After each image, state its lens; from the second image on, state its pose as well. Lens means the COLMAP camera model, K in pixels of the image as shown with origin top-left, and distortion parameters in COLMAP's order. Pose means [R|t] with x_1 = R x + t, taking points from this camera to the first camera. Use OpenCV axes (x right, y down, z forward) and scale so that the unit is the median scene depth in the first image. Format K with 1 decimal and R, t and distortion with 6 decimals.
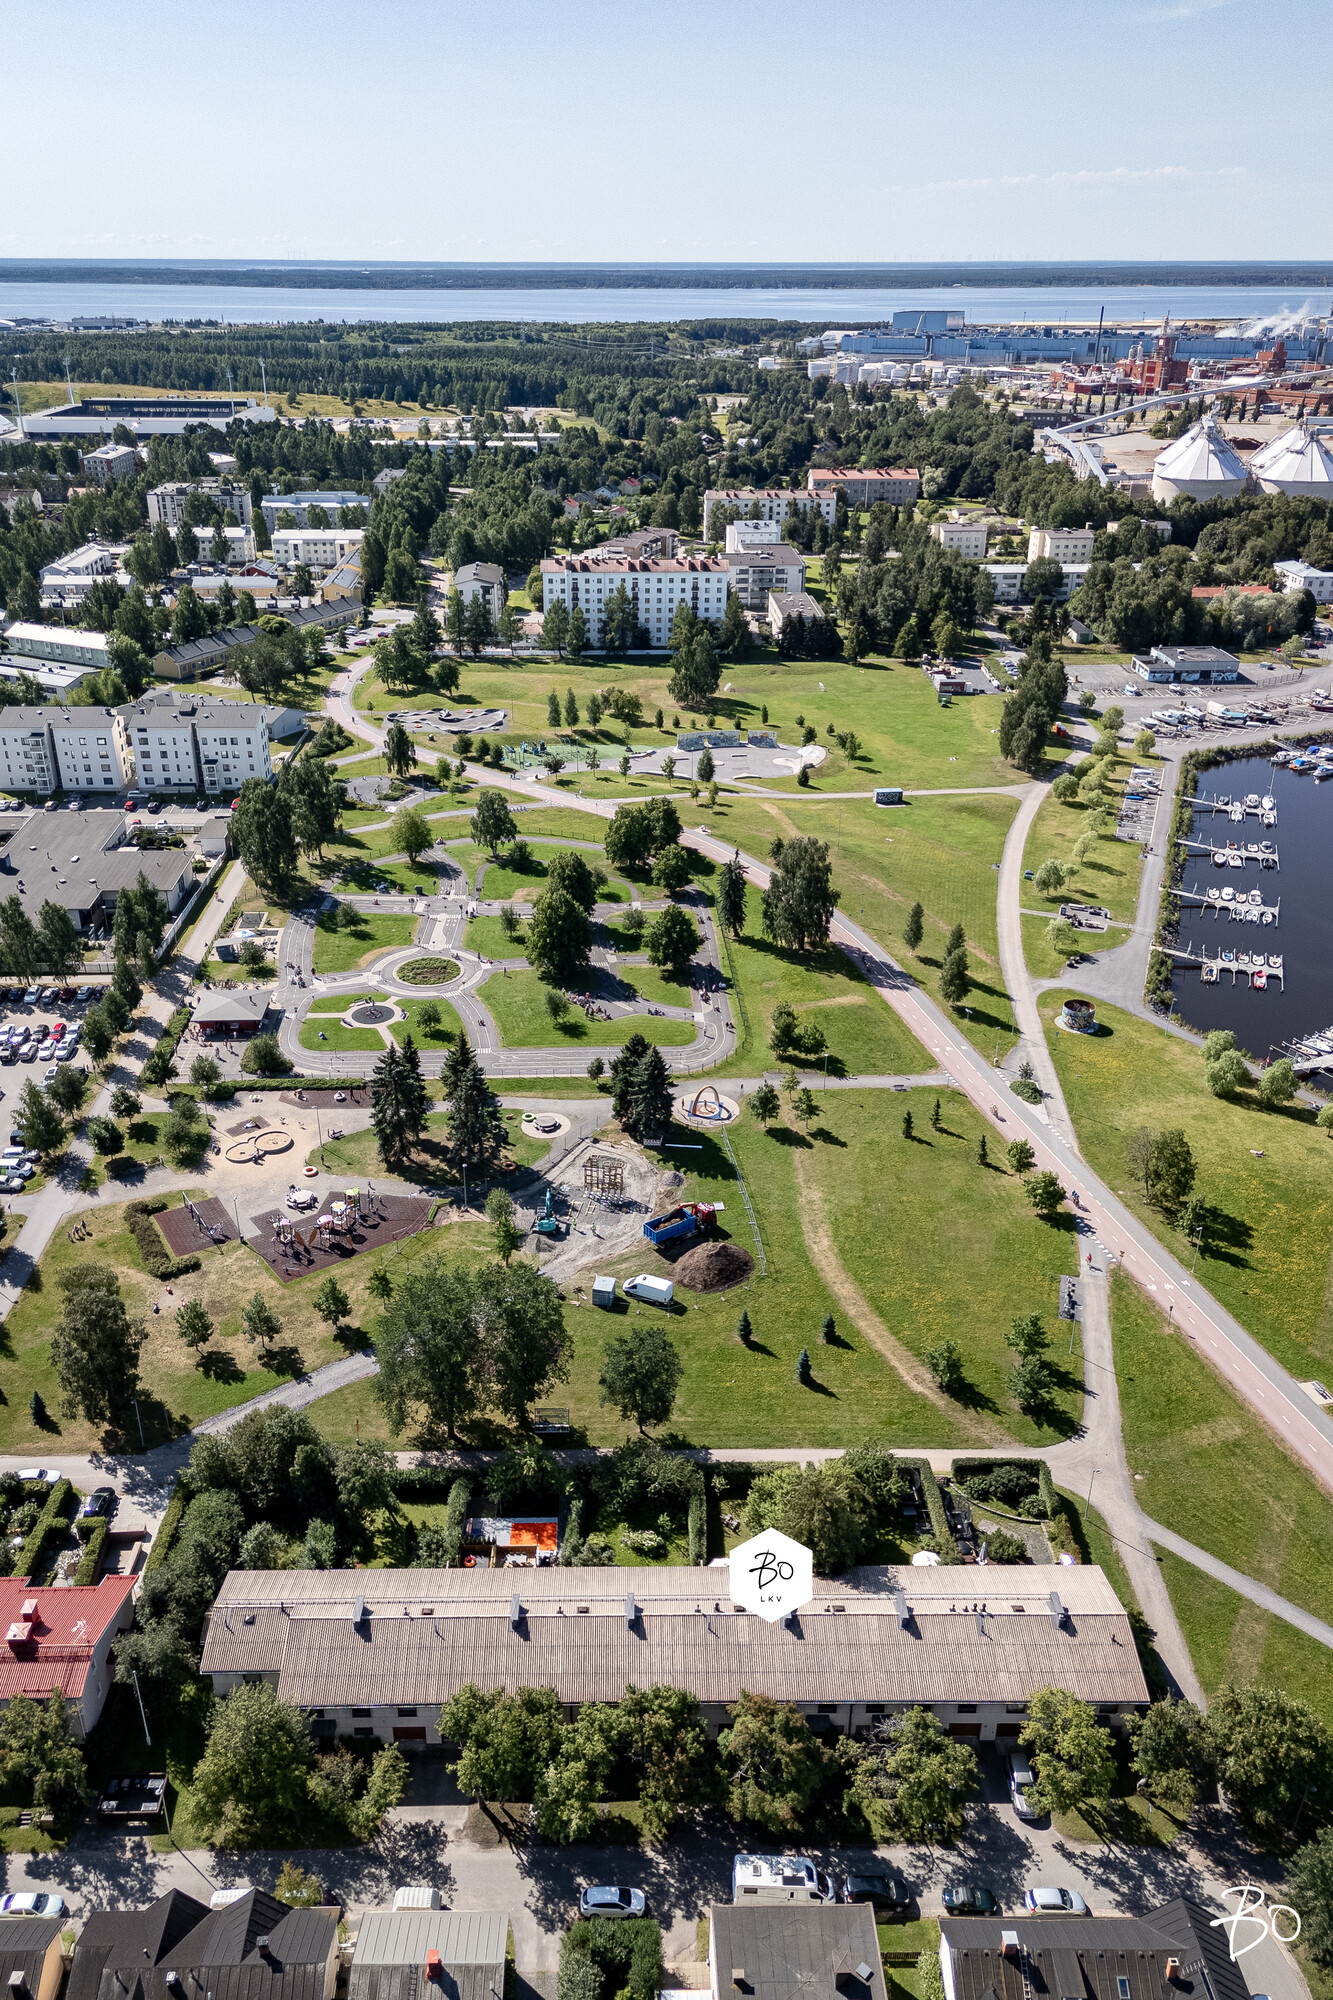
lens RADIAL K [[1640.3, 0, 622.6], [0, 1640.3, 1002.2], [0, 0, 1]] dist [0.121112, -0.170648]
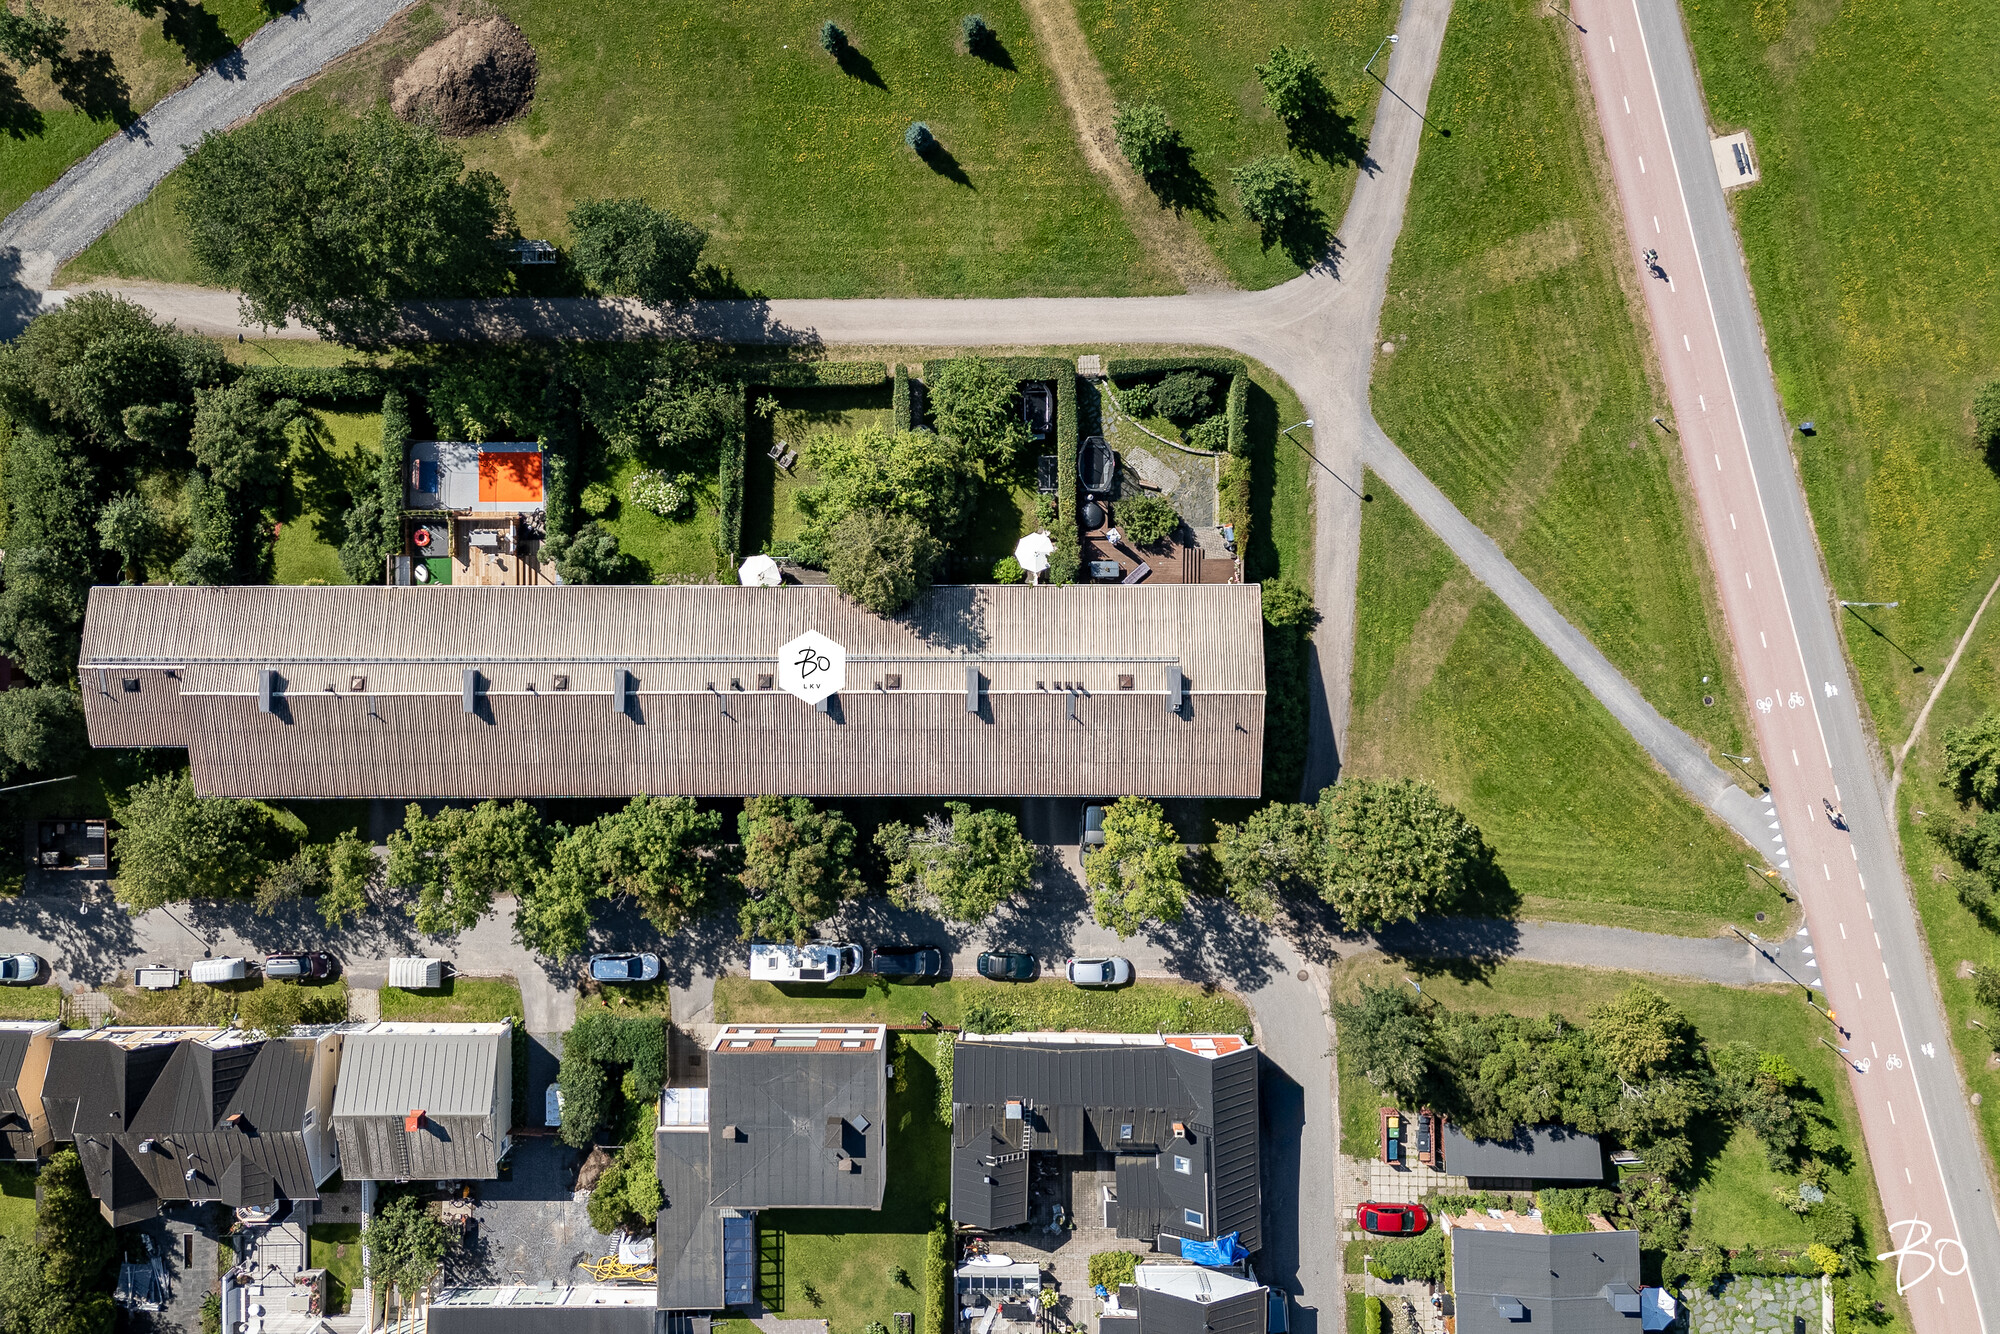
lens RADIAL K [[1529.2, 0, 947.1], [0, 1529.2, 668.7], [0, 0, 1]] dist [0.093755, -0.089270]
pose [[0.999313, 0.020825, -0.030645, 0.177791], [0.019269, 0.414323, 0.909926, -0.284815], [0.031646, -0.909892, 0.413637, 0.720060]]
